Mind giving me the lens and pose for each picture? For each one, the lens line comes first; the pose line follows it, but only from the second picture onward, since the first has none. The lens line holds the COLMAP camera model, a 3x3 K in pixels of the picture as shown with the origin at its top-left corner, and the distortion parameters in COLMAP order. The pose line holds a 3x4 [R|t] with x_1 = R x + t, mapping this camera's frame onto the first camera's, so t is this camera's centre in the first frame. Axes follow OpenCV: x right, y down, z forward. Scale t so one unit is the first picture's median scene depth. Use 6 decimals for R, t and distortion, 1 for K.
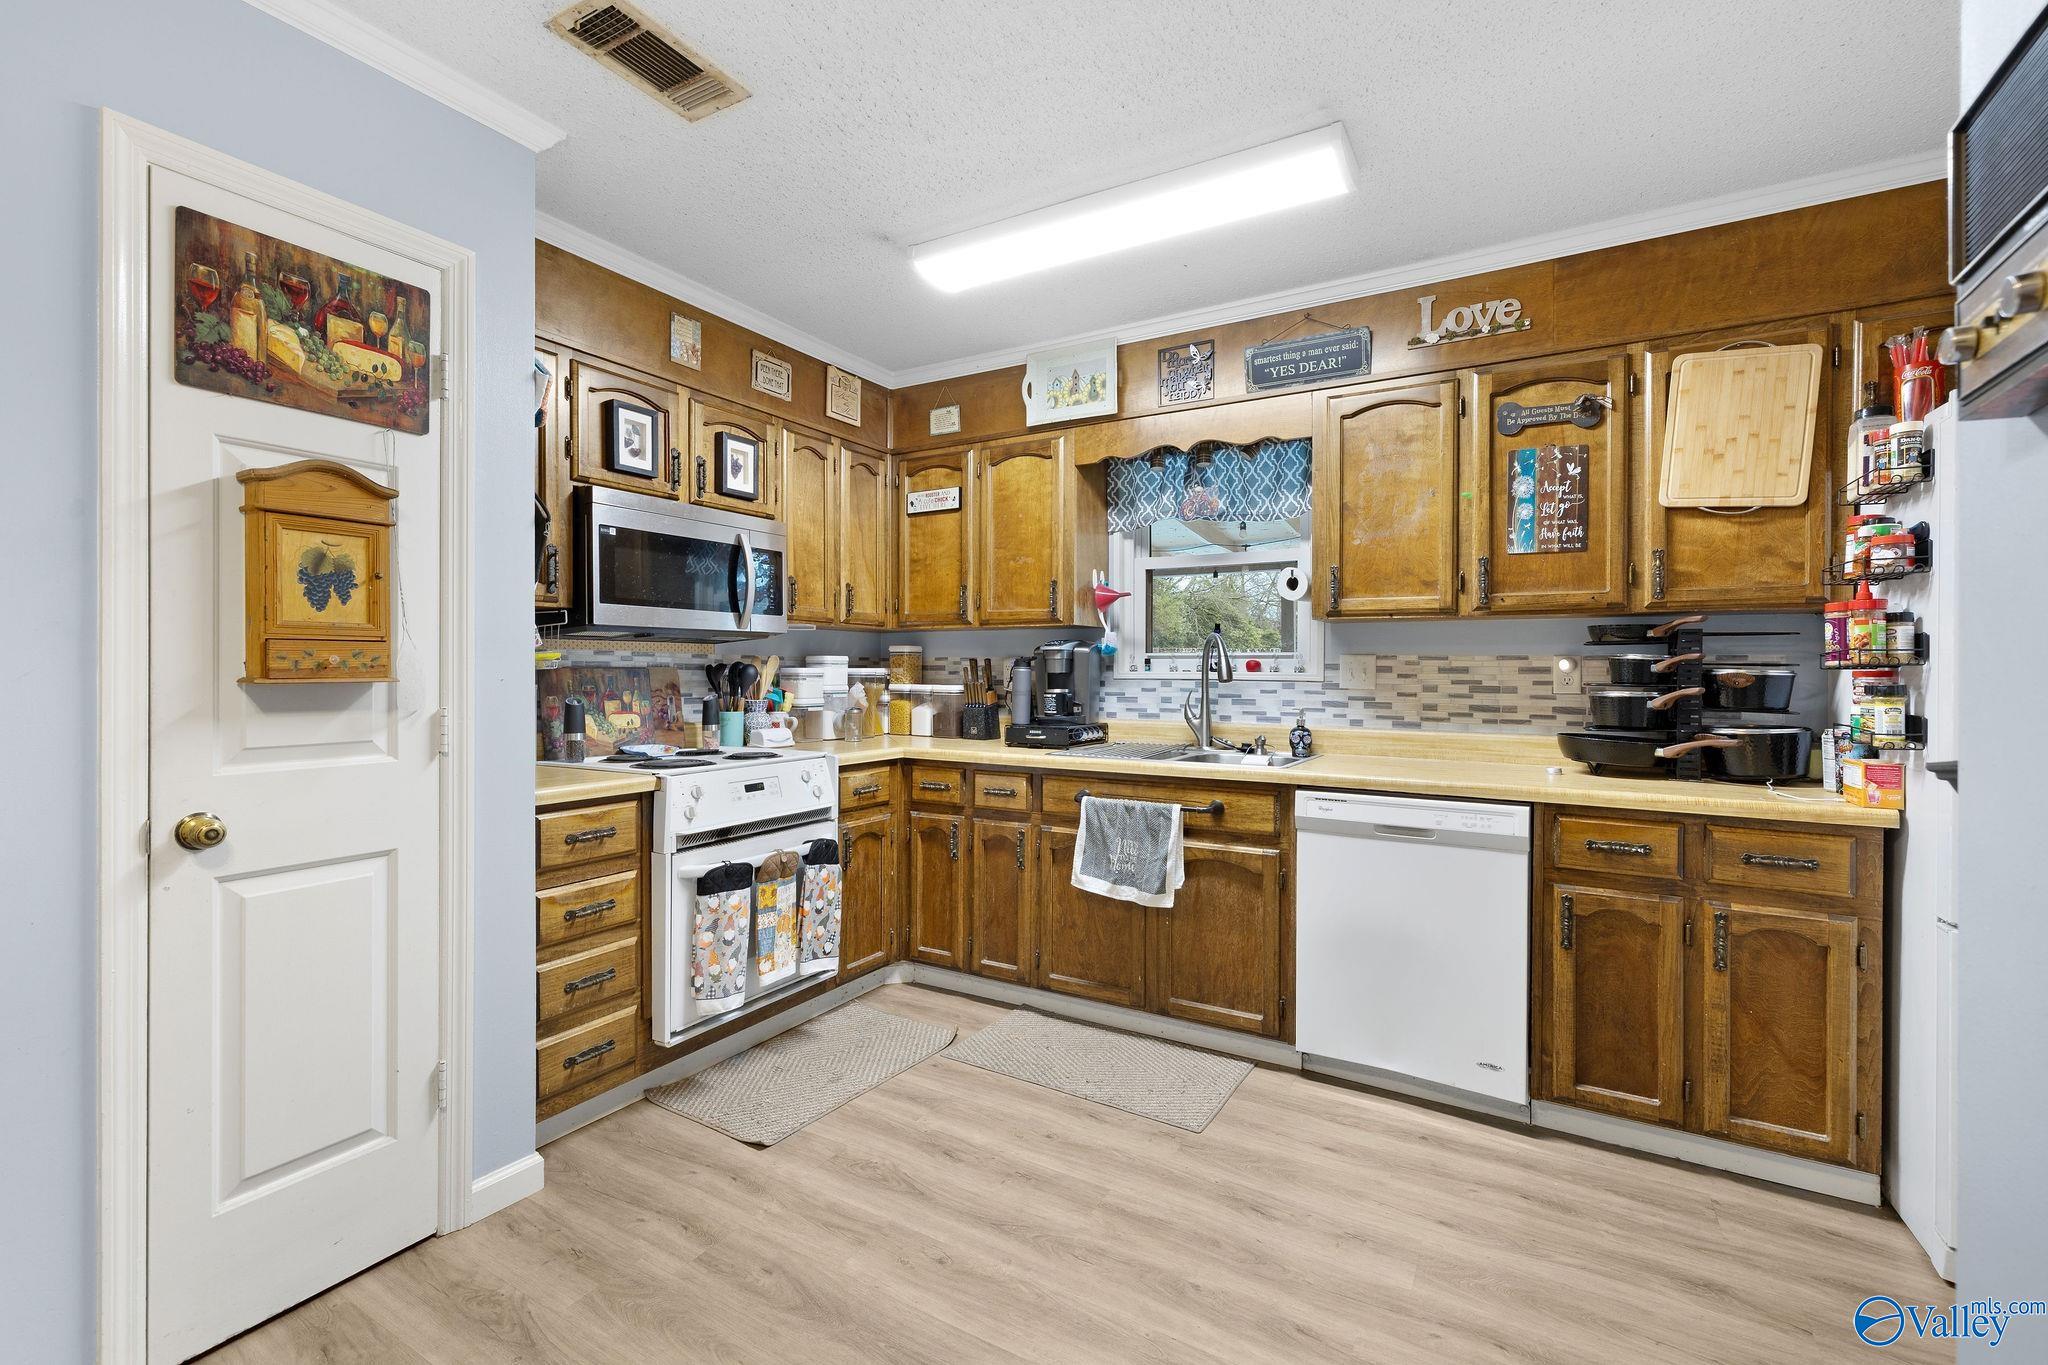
lens RADIAL K [[879.6, 0, 1017.9], [0, 879.6, 670.2], [0, 0, 1]] dist [0.000230, 0.000155]
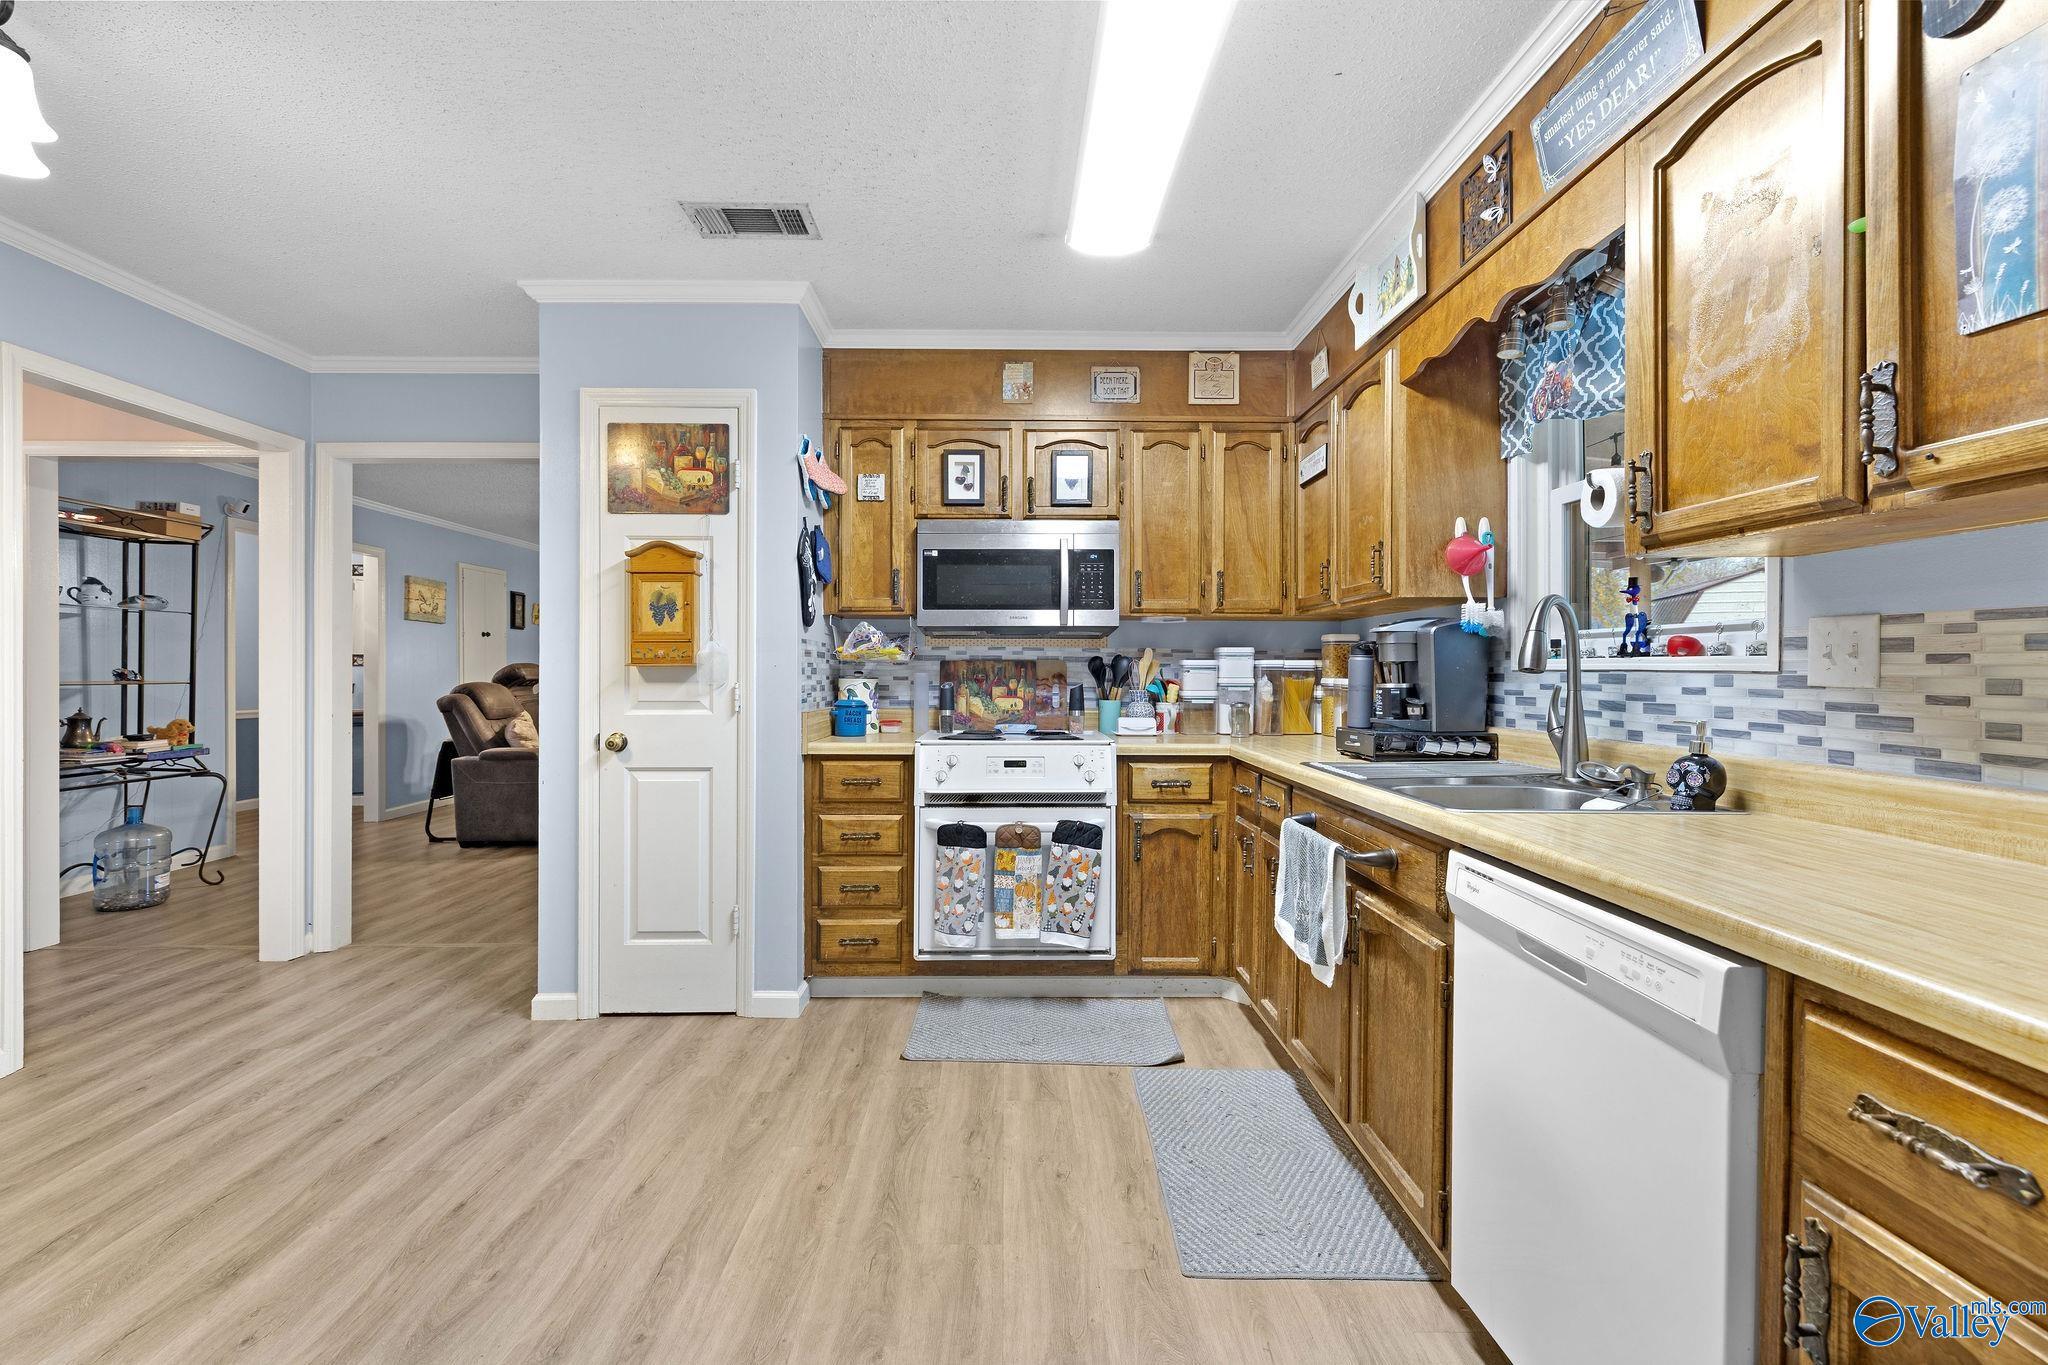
lens RADIAL K [[846.9, 0, 1014.5], [0, 846.9, 673.1], [0, 0, 1]] dist [-0.001580, -0.000028]
pose [[0.526727, 0.000957, -0.850034, 0.638668], [-0.001068, 0.999999, 0.000464, 0.016411], [0.850034, 0.000664, 0.526728, 0.436242]]
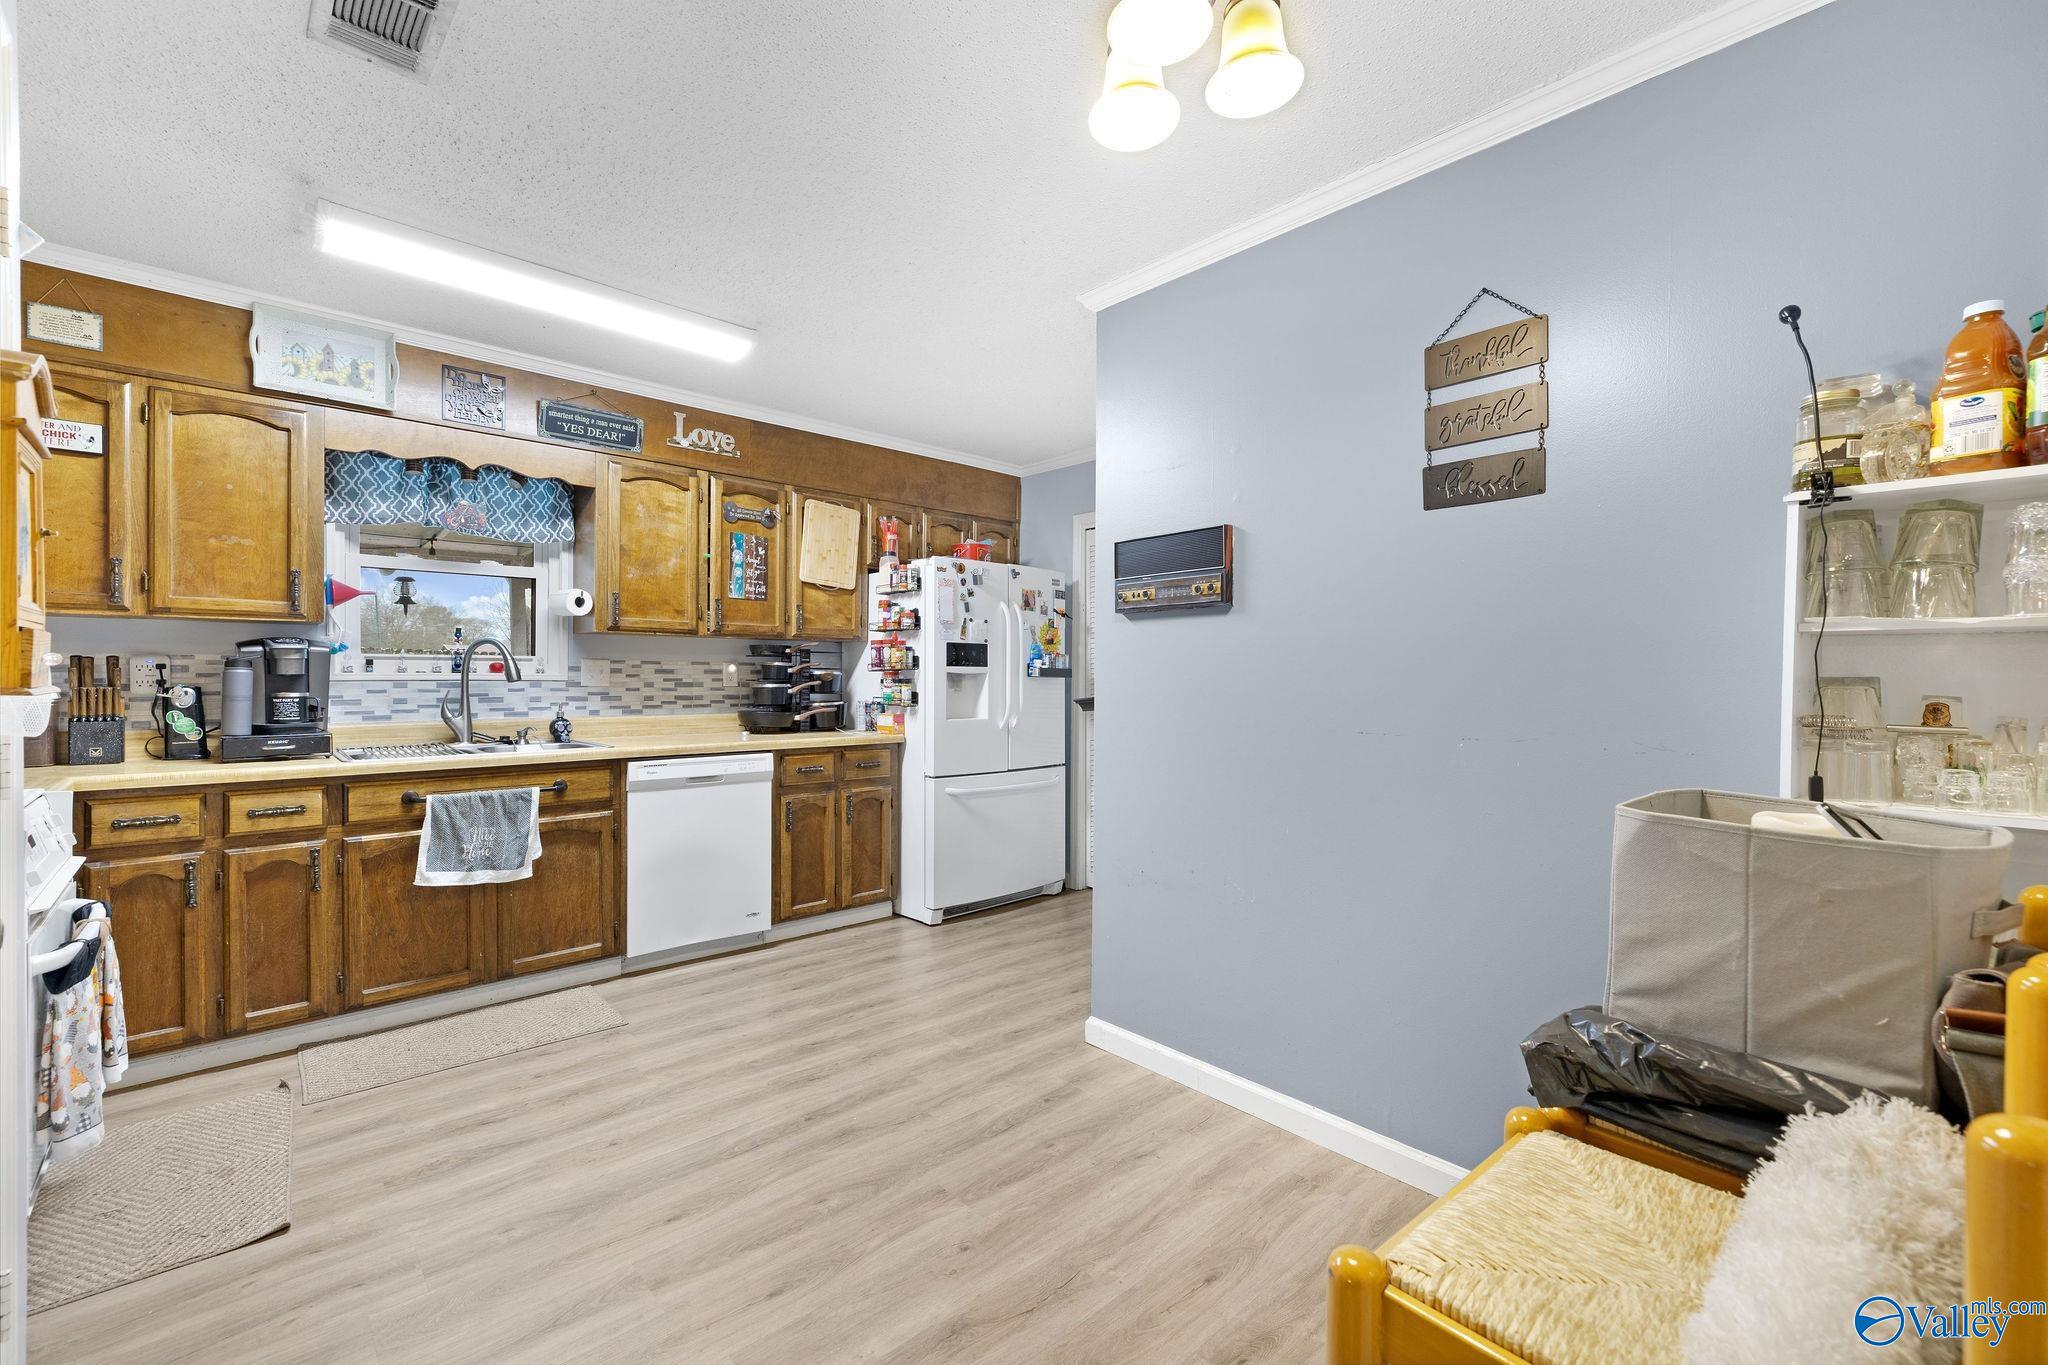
lens RADIAL K [[846.9, 0, 1014.5], [0, 846.9, 673.1], [0, 0, 1]] dist [-0.001580, -0.000028]
pose [[0.292604, -0.002138, 0.956231, -0.722570], [-0.002429, 0.999993, 0.002979, -0.003119], [-0.956231, -0.003195, 0.292597, 0.068506]]
